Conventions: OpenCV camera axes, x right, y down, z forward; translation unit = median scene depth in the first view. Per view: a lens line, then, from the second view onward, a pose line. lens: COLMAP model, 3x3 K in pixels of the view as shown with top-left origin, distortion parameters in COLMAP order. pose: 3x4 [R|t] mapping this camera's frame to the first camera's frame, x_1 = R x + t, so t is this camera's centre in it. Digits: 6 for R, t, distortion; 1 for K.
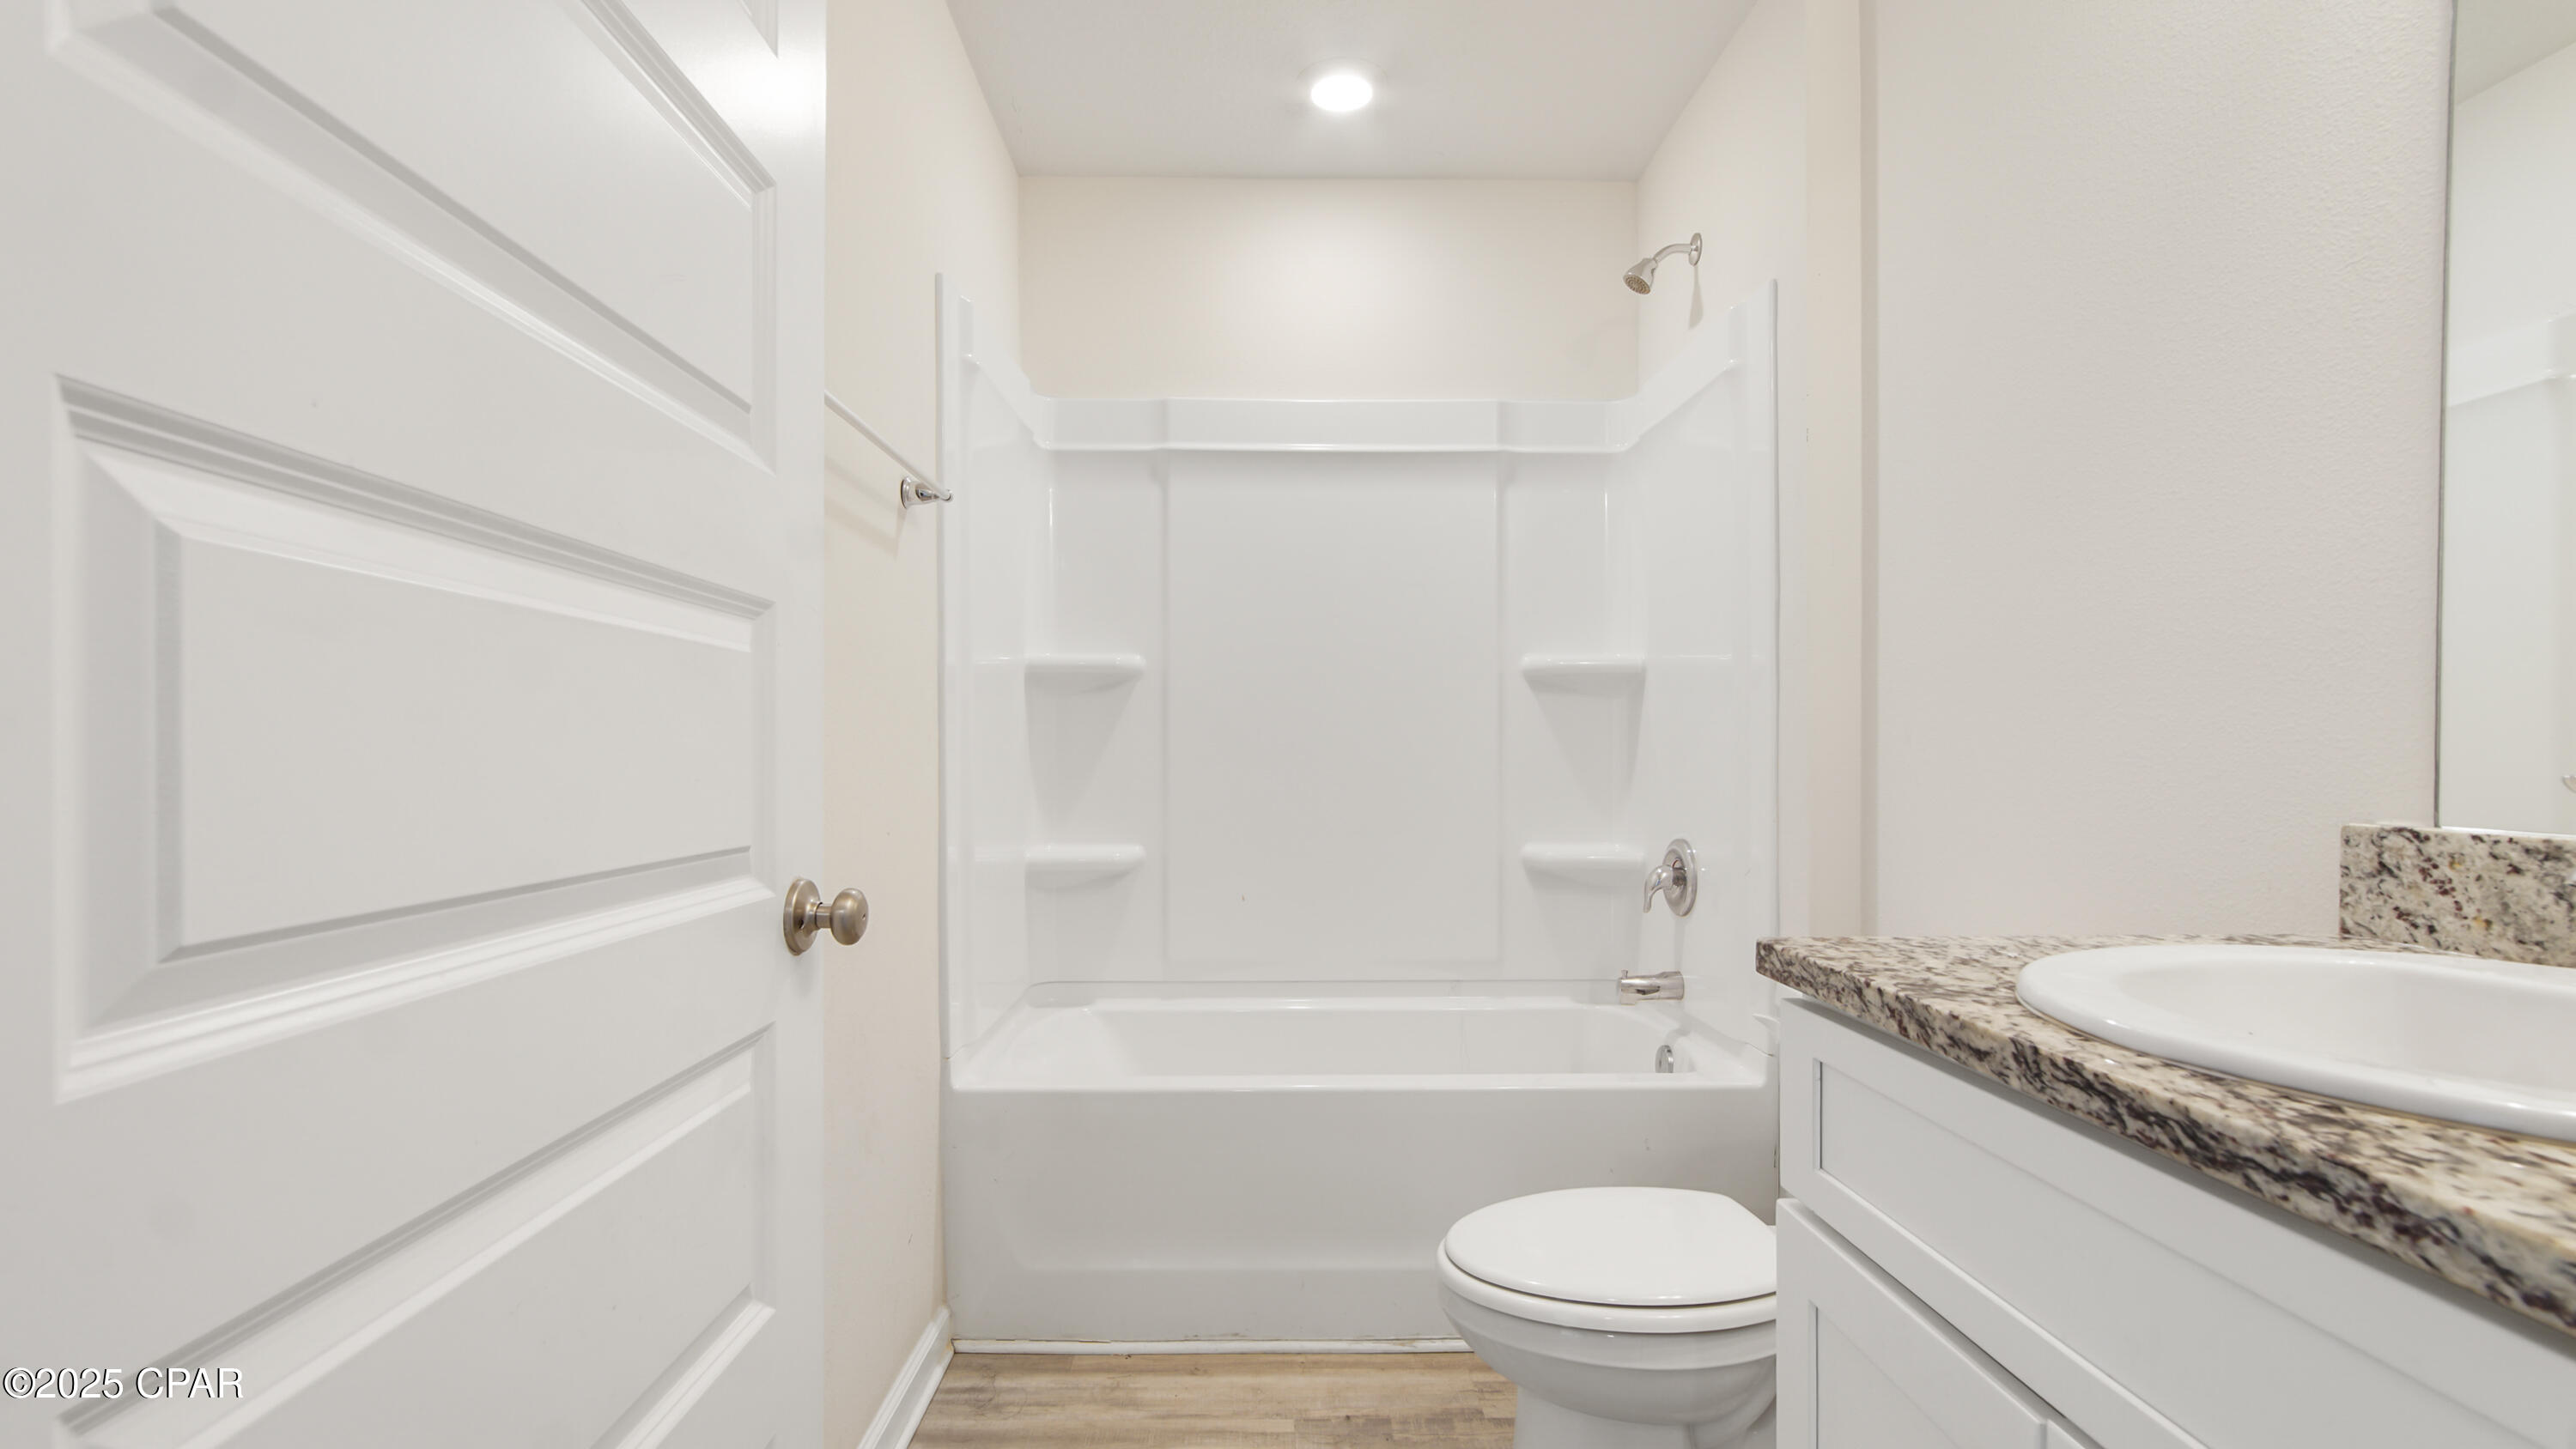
lens RADIAL K [[1186.1, 0, 1288.0], [0, 1186.1, 724.5], [0, 0, 1]] dist [-0.017926, 0.008825]
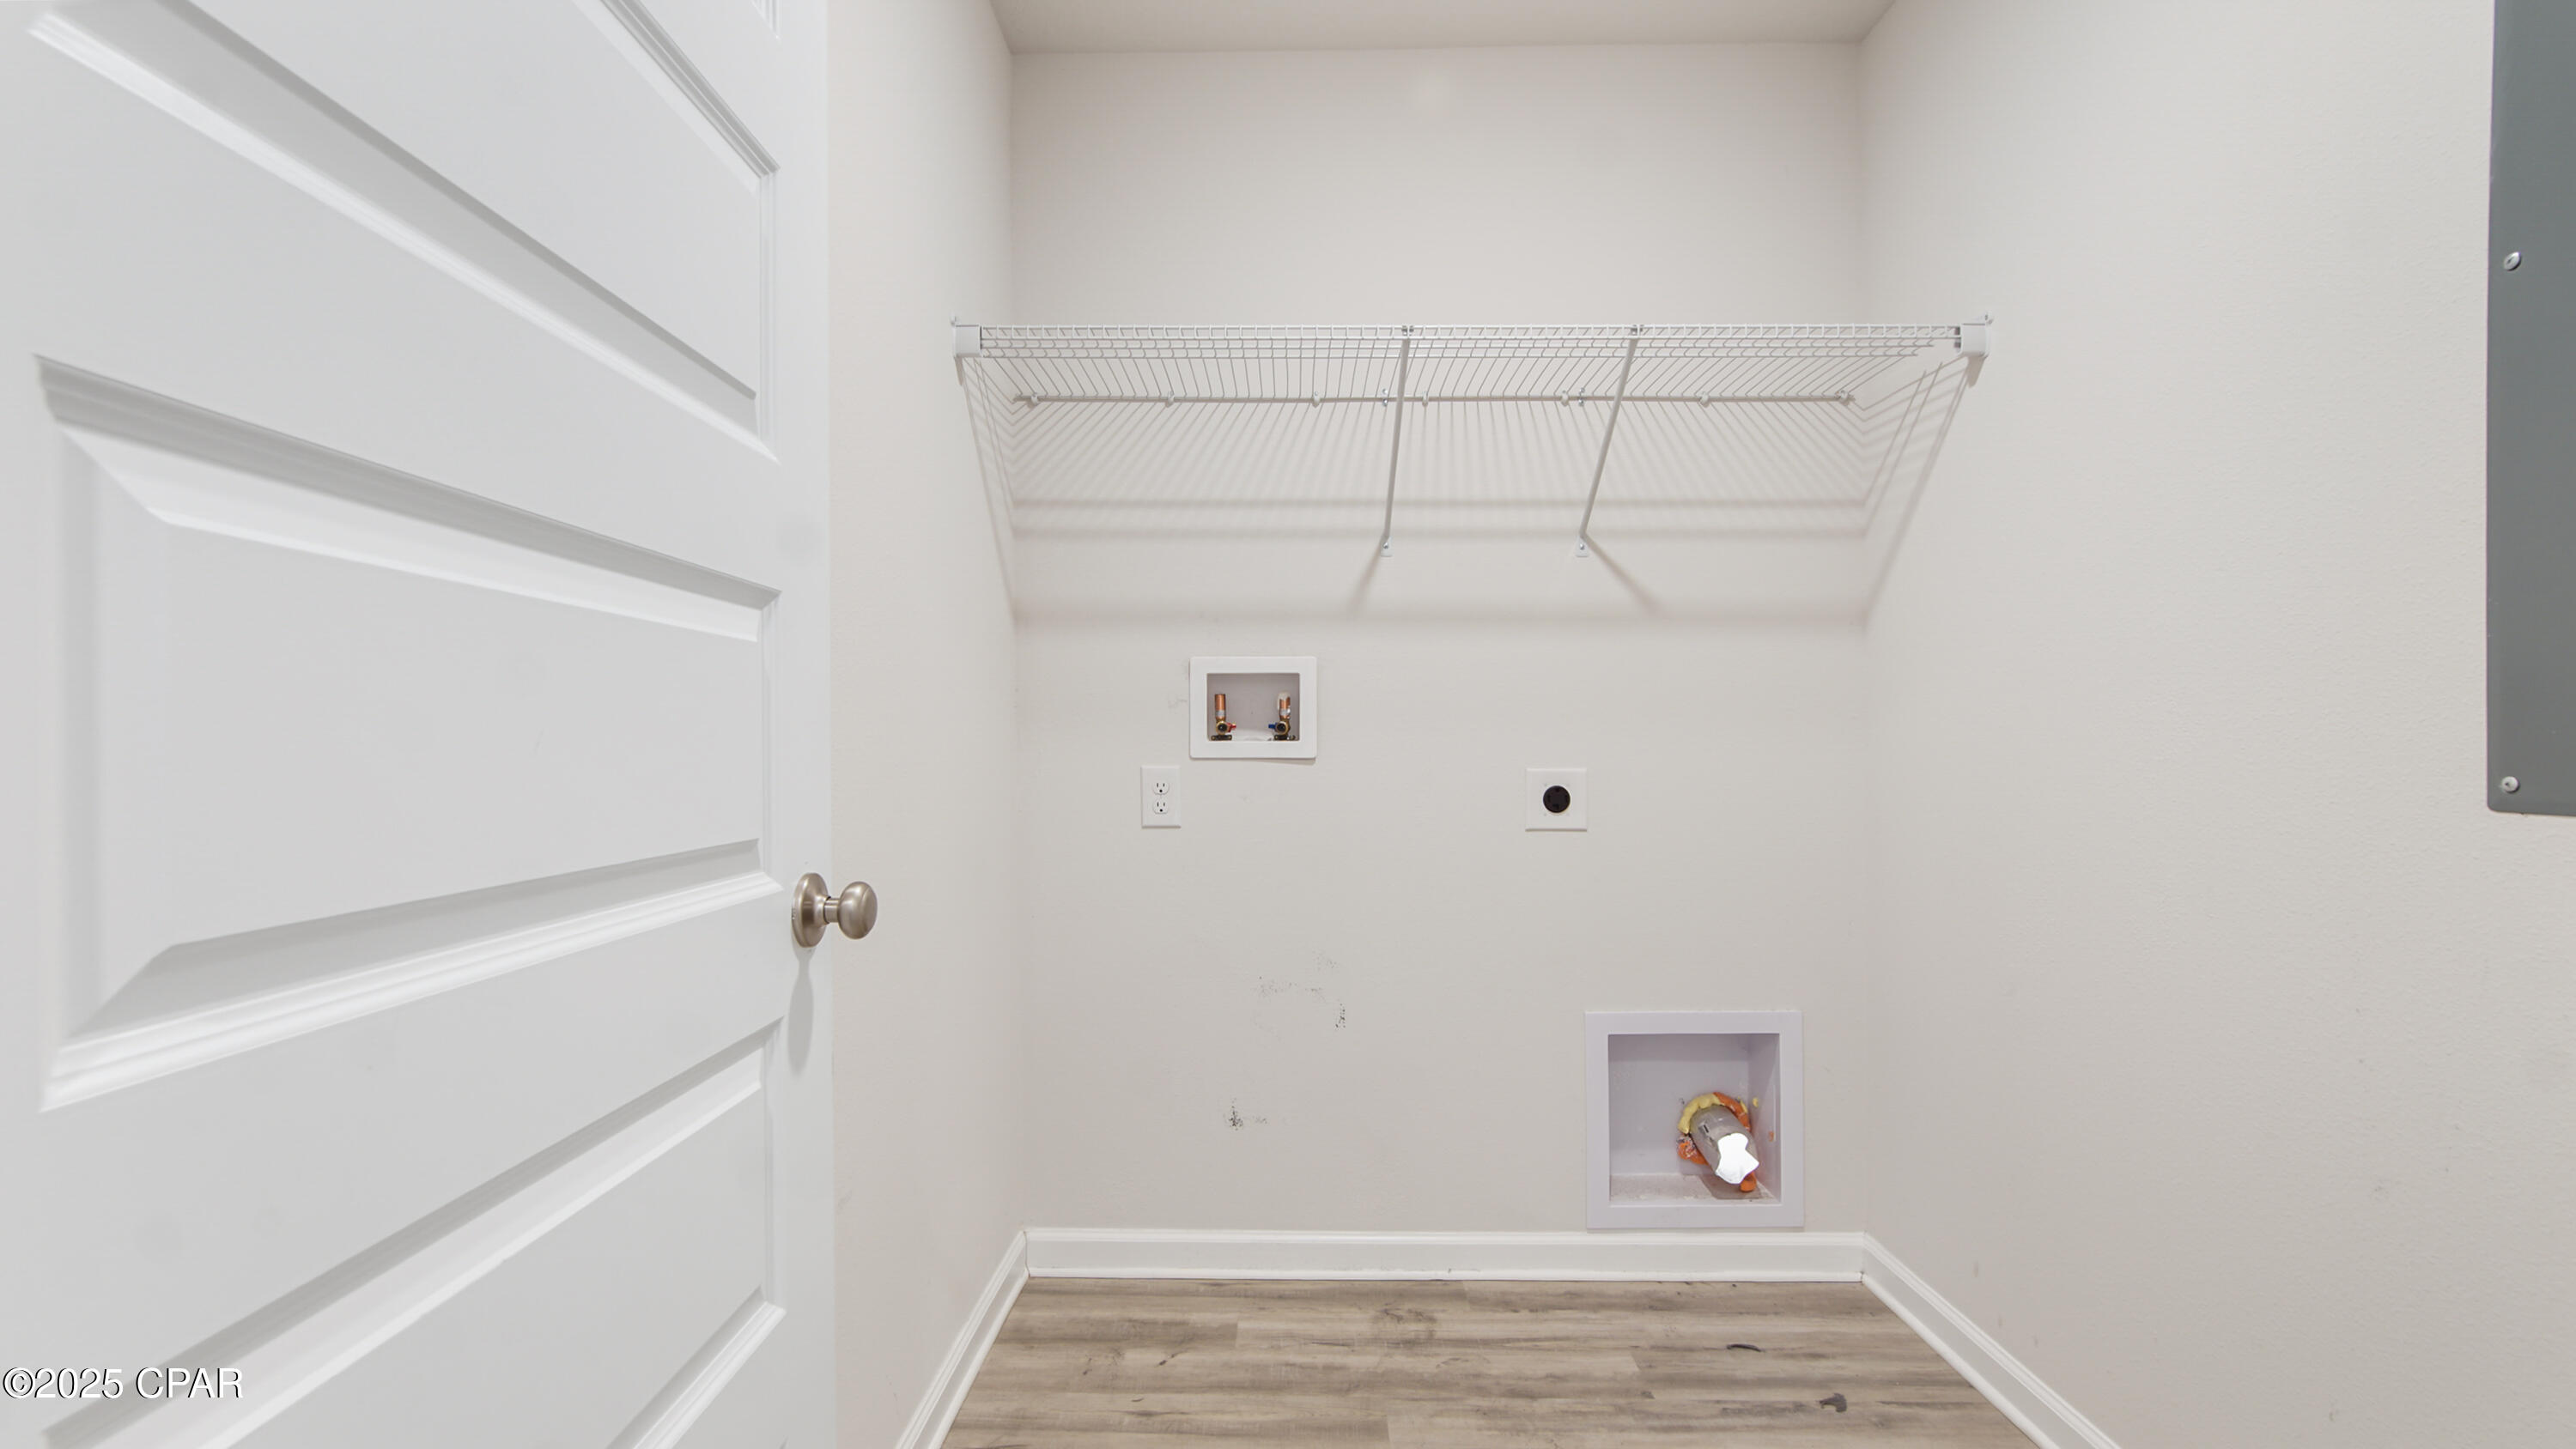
lens RADIAL K [[1186.1, 0, 1288.0], [0, 1186.1, 724.5], [0, 0, 1]] dist [-0.017926, 0.008825]
pose [[0.999894, -0.005741, -0.013386, -0.004069], [0.005853, 0.999948, 0.008307, 0.003484], [0.013337, -0.008384, 0.999876, 0.123146]]
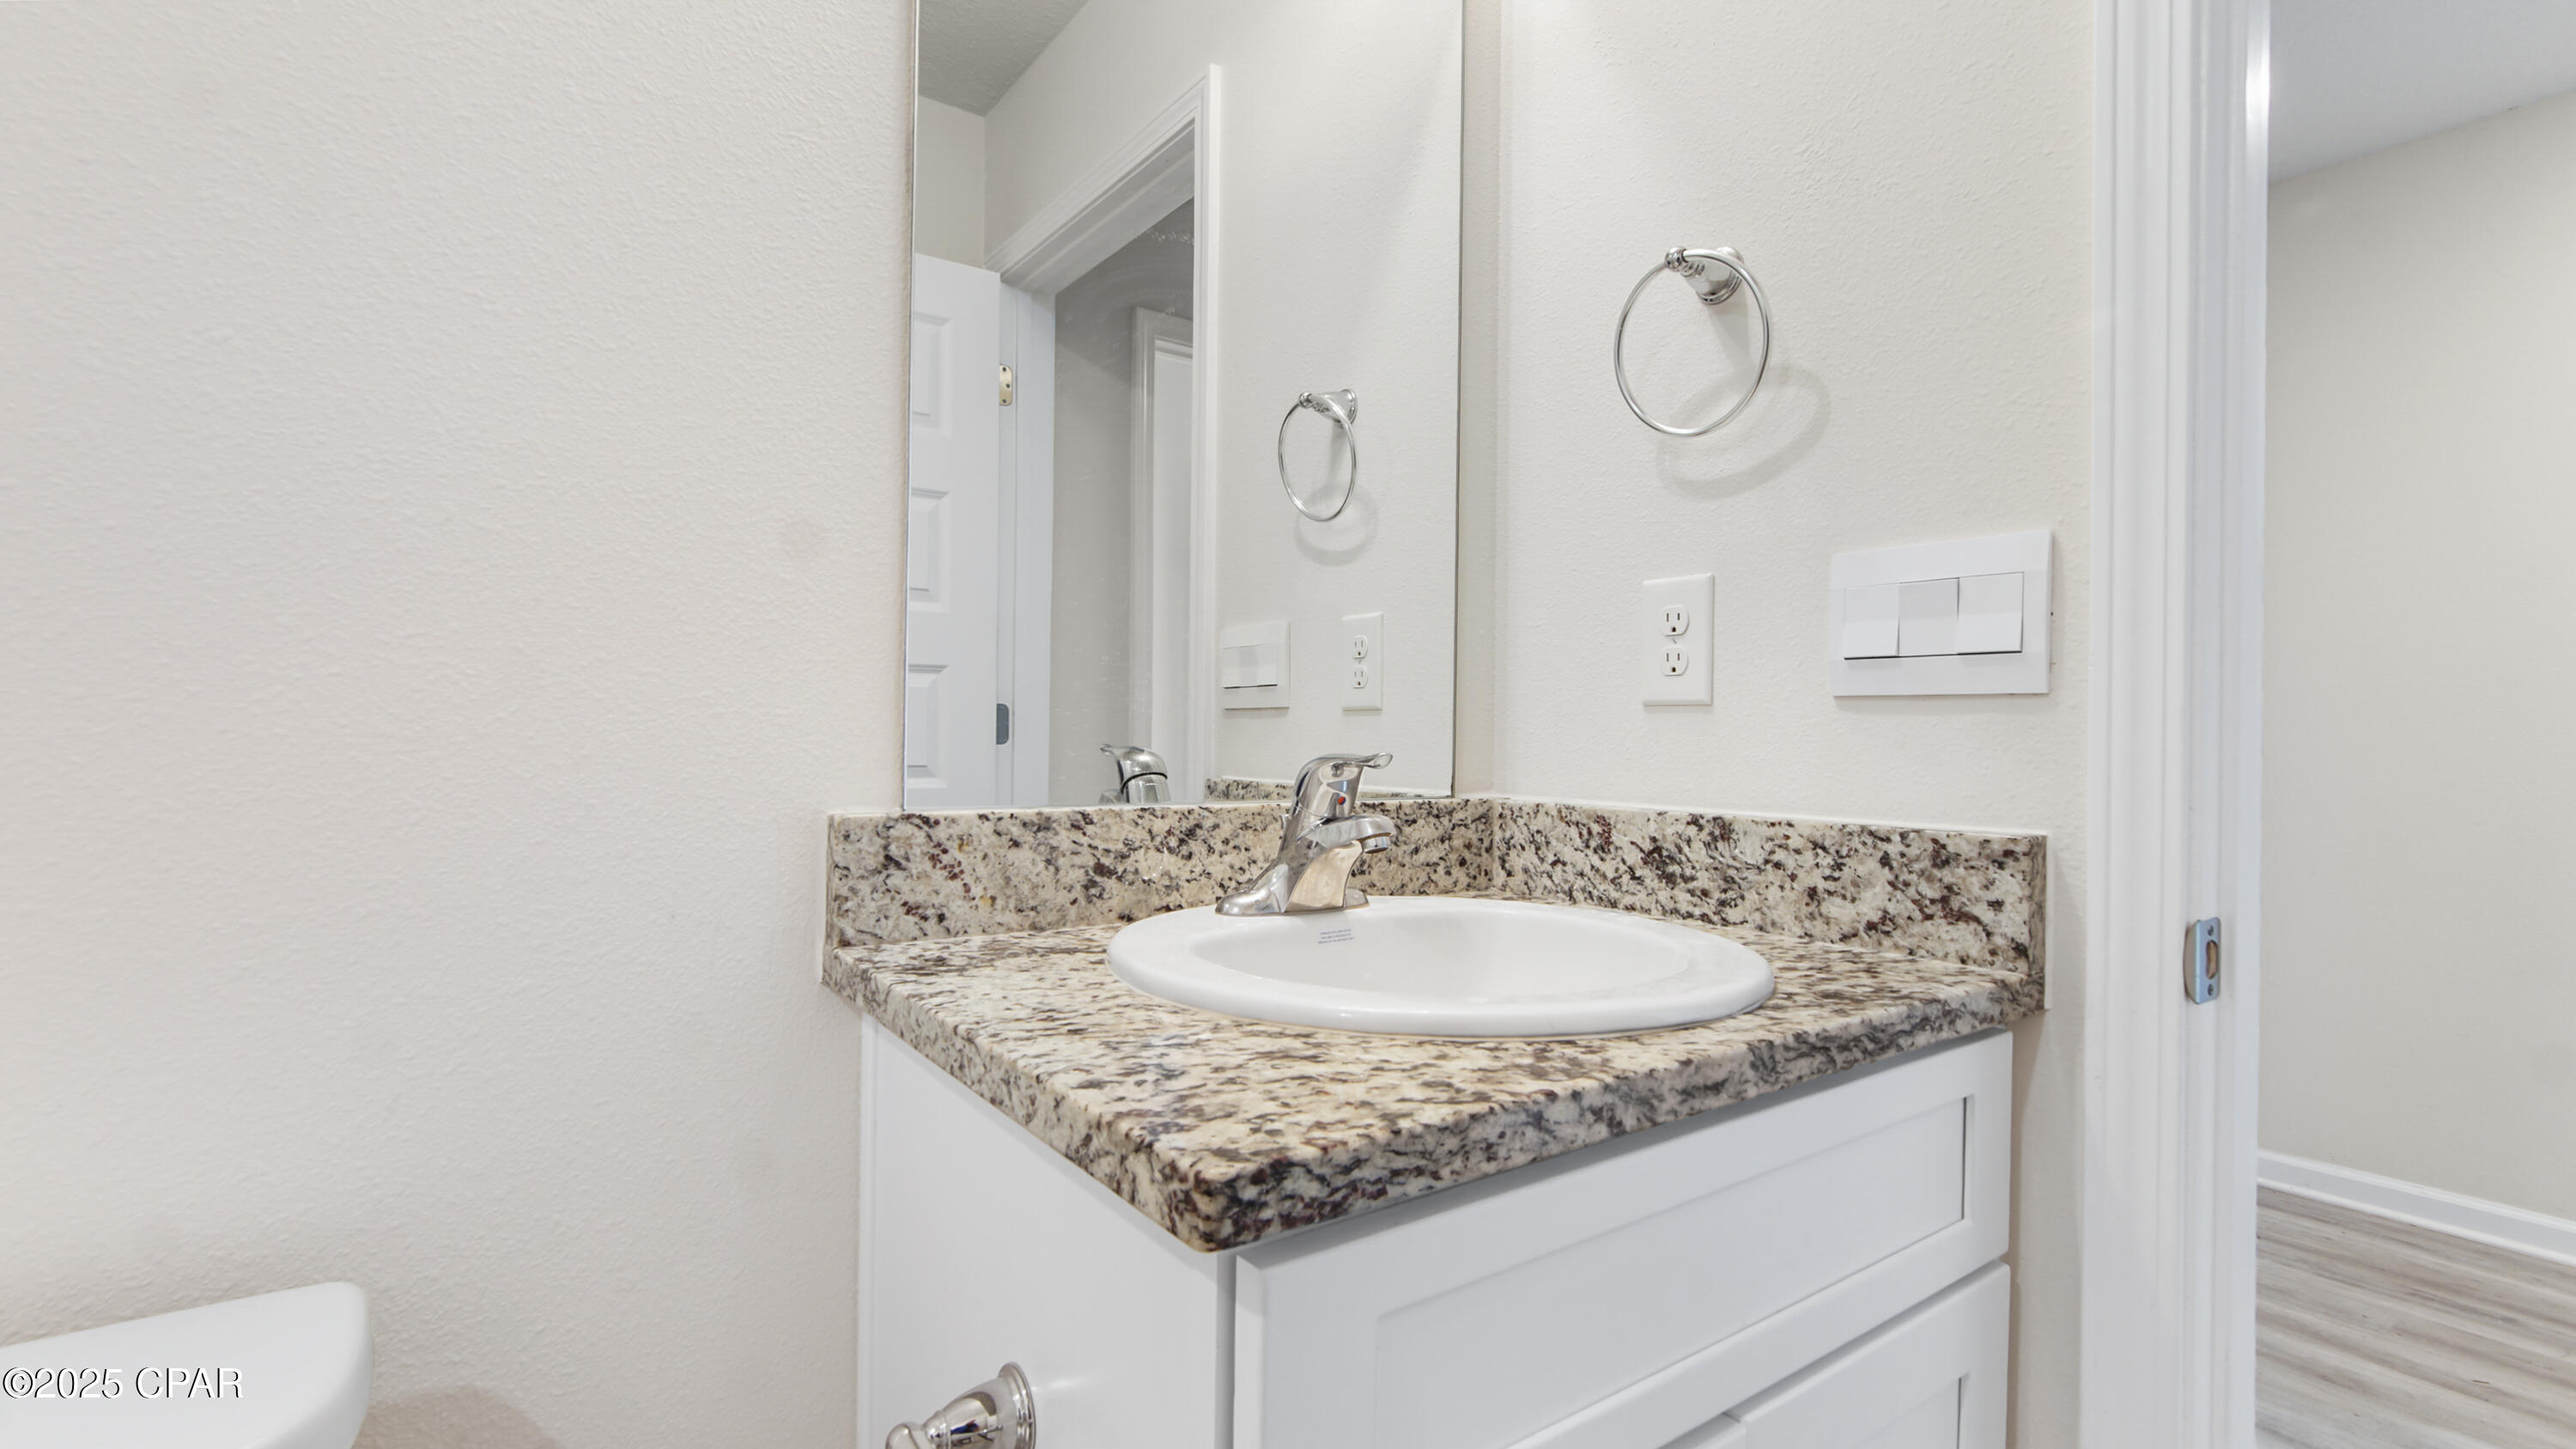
lens RADIAL K [[1186.5, 0, 1288.0], [0, 1186.5, 724.5], [0, 0, 1]] dist [-0.017926, 0.008825]
pose [[-0.561943, -0.007134, 0.827145, 0.023658], [-0.035385, 0.999255, -0.015422, 0.022547], [-0.826419, -0.037935, -0.561776, 1.295458]]
